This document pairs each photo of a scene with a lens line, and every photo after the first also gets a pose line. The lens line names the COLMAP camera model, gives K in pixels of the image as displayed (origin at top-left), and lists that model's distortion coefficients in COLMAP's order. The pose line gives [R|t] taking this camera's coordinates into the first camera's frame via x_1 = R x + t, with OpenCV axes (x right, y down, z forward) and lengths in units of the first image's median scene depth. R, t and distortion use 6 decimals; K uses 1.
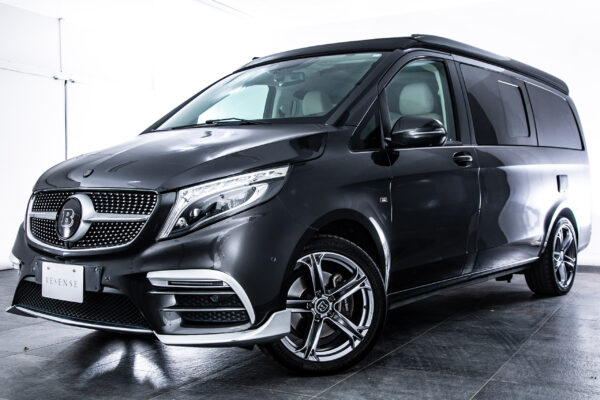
lens RADIAL K [[693.7, 0, 300.0], [0, 693.7, 200.0], [0, 0, 1]] dist [0.002209, 0.012544]
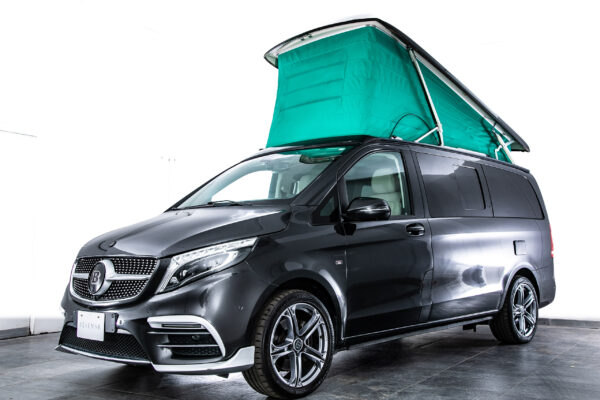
lens RADIAL K [[631.2, 0, 298.7], [0, 631.2, 207.9], [0, 0, 1]] dist [0.014286, 0.012765]
pose [[0.995666, -0.013781, -0.091976, 0.169332], [0.005772, 0.996211, -0.086776, -0.000102], [0.092824, 0.085869, 0.991973, -0.189285]]
